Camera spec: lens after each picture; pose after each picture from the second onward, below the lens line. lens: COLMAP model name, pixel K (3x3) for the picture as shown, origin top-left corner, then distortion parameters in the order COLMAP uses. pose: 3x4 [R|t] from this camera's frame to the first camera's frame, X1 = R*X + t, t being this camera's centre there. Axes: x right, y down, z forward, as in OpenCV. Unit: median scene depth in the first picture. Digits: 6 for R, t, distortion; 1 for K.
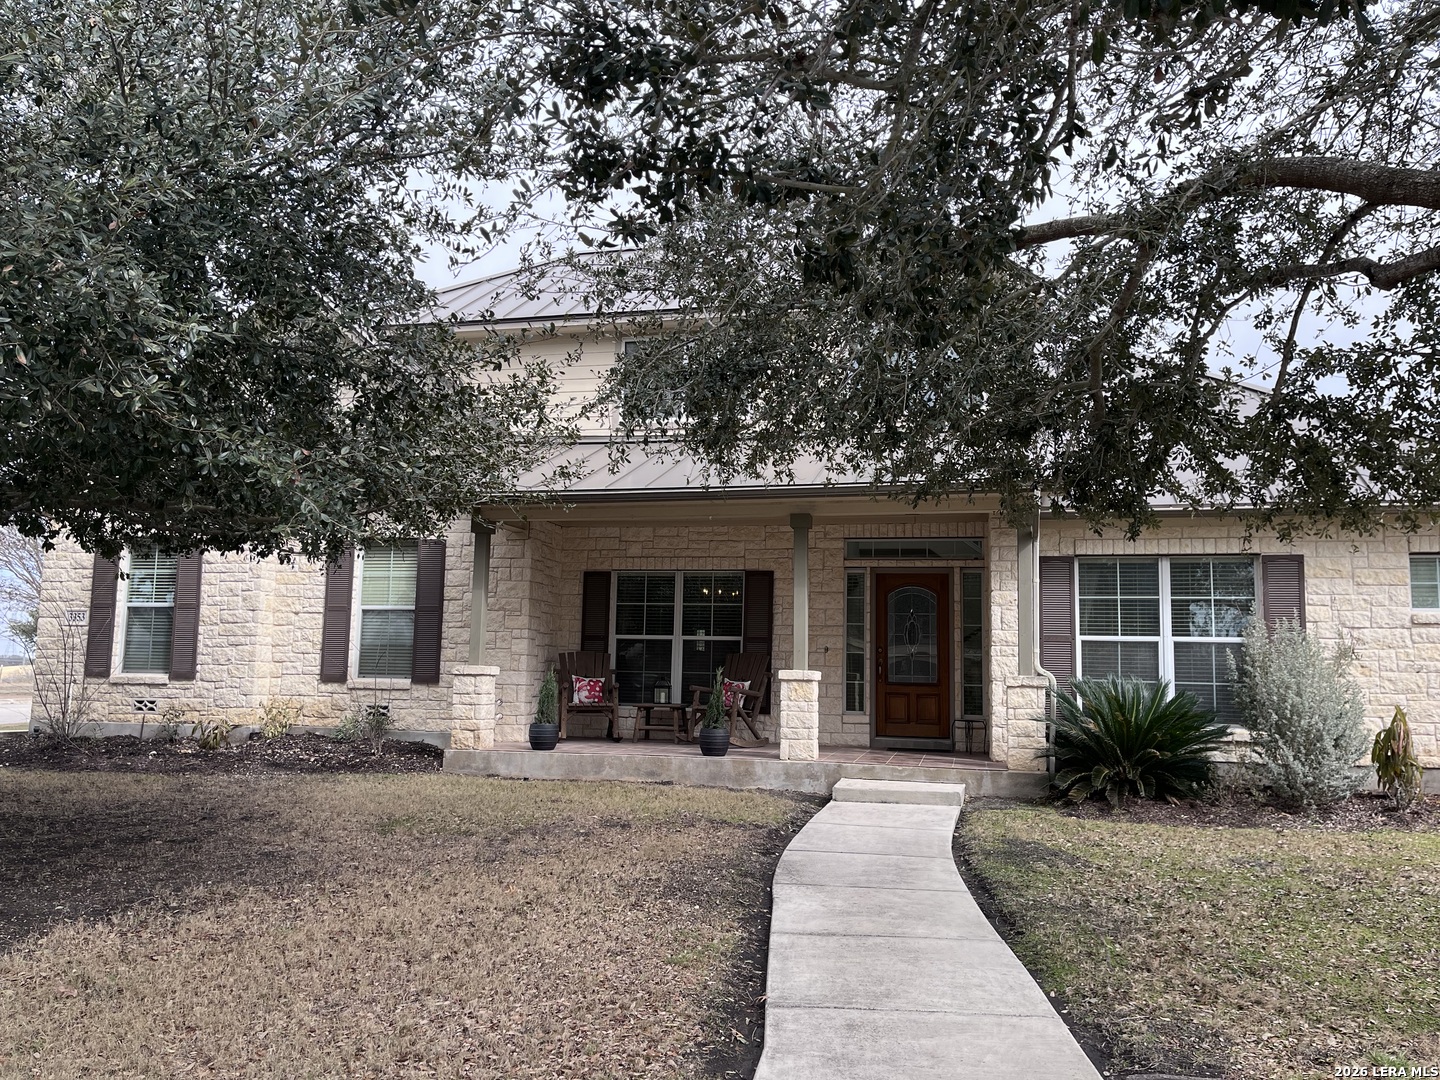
lens RADIAL K [[1094.6, 0, 724.1], [0, 1094.6, 533.2], [0, 0, 1]] dist [0.074790, -0.108949]
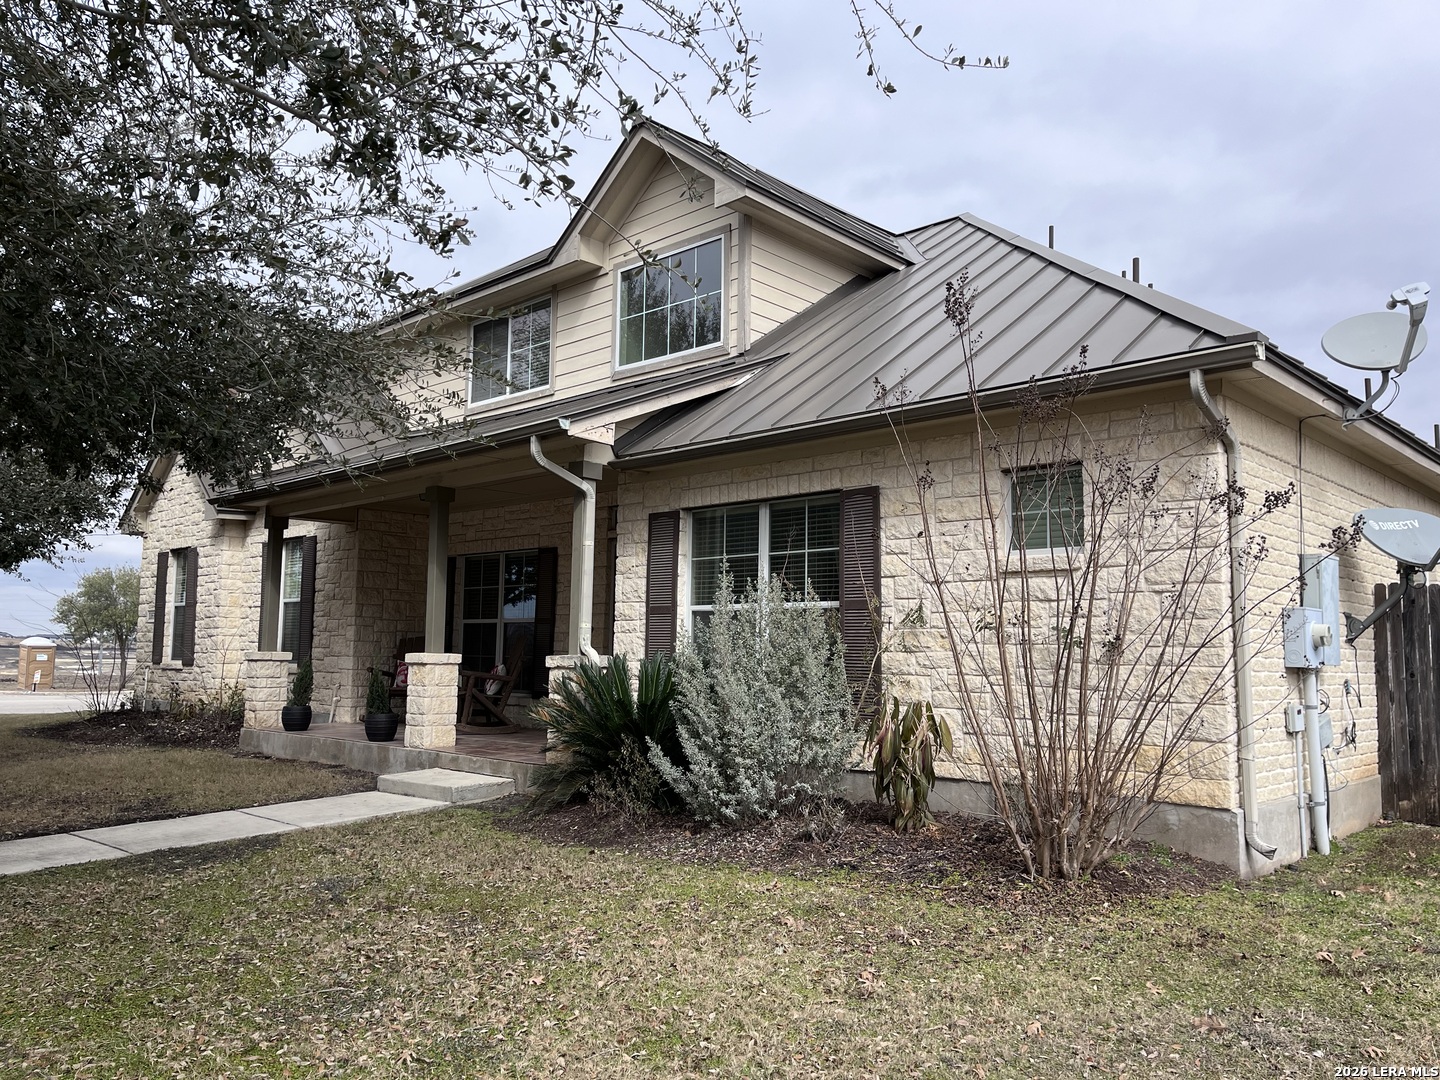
lens RADIAL K [[1094.6, 0, 724.1], [0, 1094.6, 533.2], [0, 0, 1]] dist [0.074790, -0.108949]
pose [[0.864564, -0.064050, -0.498425, 0.756517], [0.070086, 0.997519, -0.006615, 0.045936], [0.497612, -0.029214, 0.866908, 0.307811]]
